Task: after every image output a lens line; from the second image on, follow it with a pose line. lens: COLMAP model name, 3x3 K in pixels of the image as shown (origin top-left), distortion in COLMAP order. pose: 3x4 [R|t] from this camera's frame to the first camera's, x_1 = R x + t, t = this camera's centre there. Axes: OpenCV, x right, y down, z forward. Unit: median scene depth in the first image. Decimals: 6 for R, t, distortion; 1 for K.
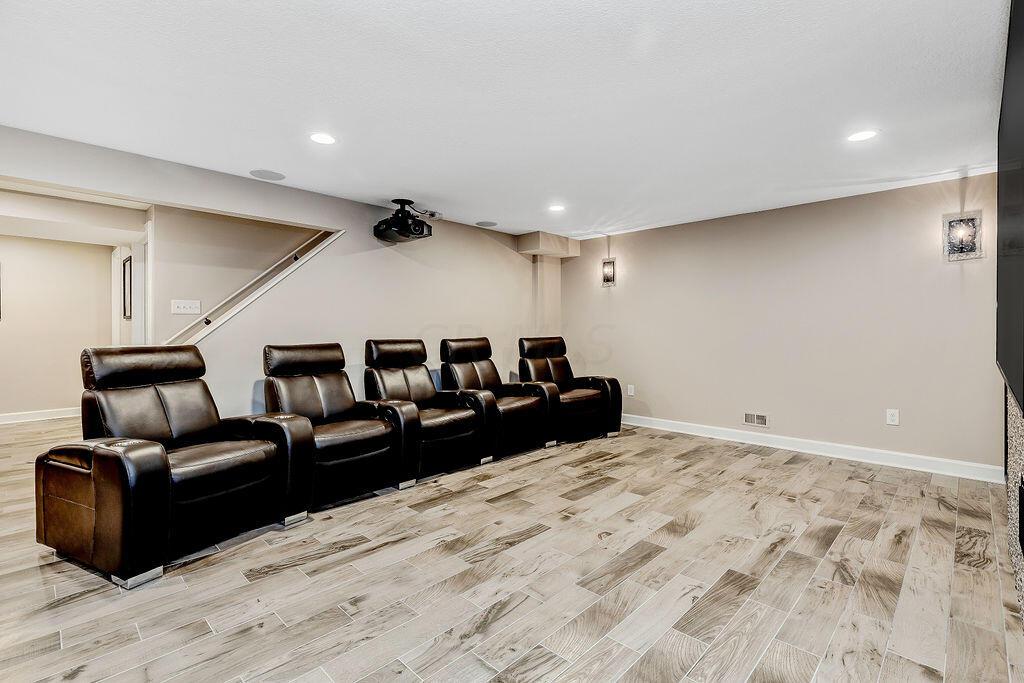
lens RADIAL K [[463.5, 0, 511.9], [0, 463.5, 334.2], [0, 0, 1]] dist [0.002540, 0.000237]
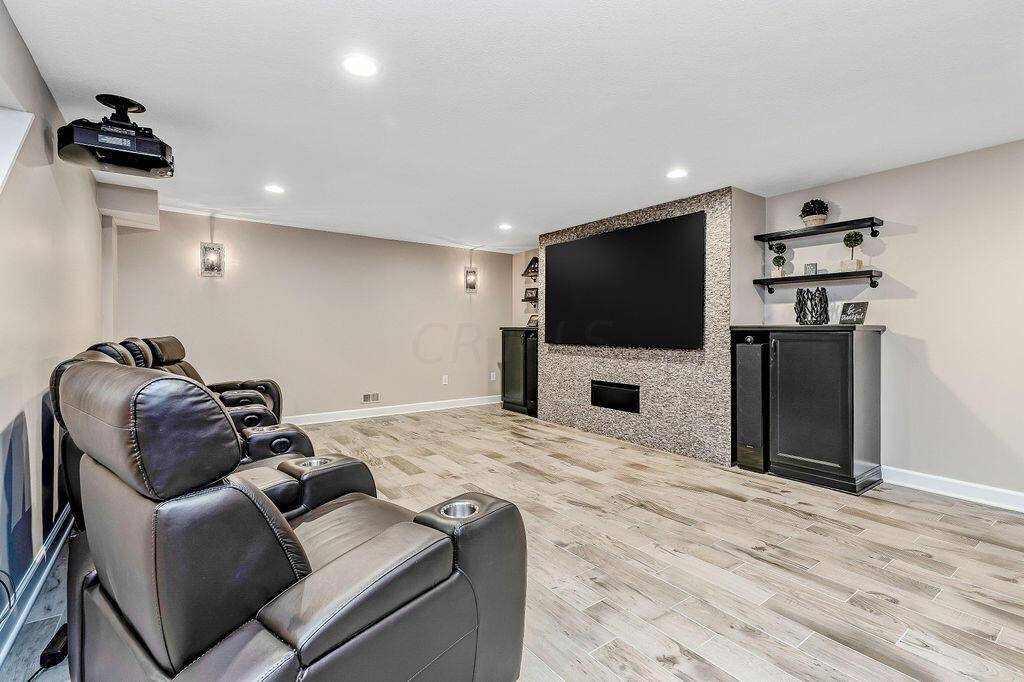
lens RADIAL K [[463.5, 0, 511.9], [0, 463.5, 333.7], [0, 0, 1]] dist [0.002540, 0.000237]
pose [[0.168173, -0.006086, 0.985739, -1.346642], [0.003951, 0.999977, 0.005500, -0.000848], [-0.985750, 0.002970, 0.168193, 0.781753]]
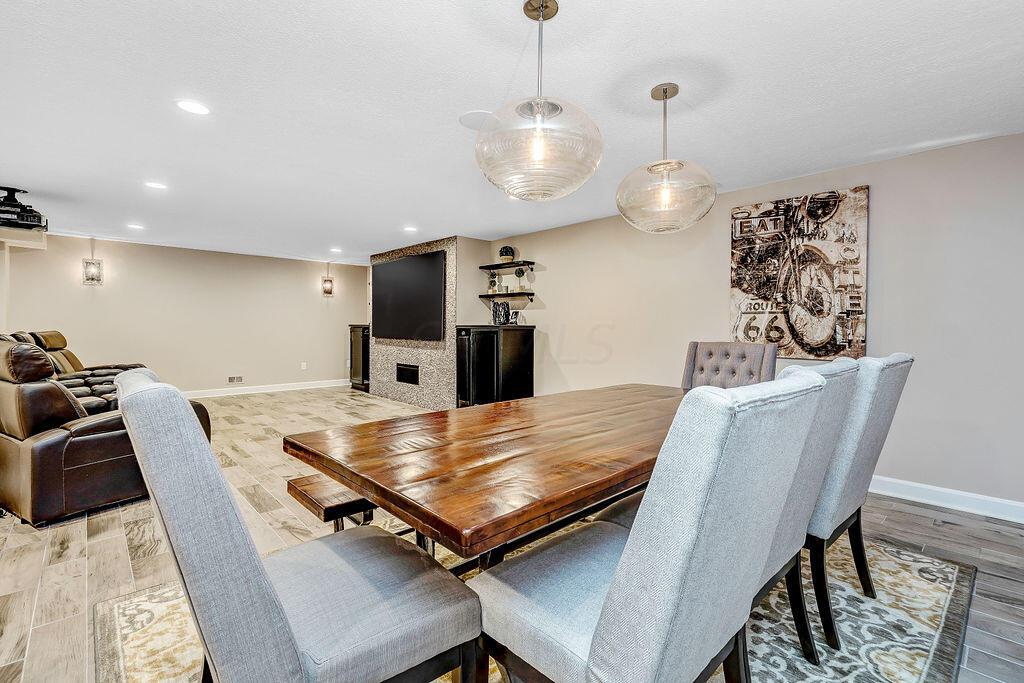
lens RADIAL K [[464.0, 0, 525.6], [0, 464.0, 330.7], [0, 0, 1]] dist [-0.001424, 0.000162]
pose [[0.037044, -0.008878, 0.999274, -2.135121], [0.000493, 0.999961, 0.008865, -0.008010], [-0.999314, 0.000164, 0.037047, -0.176383]]
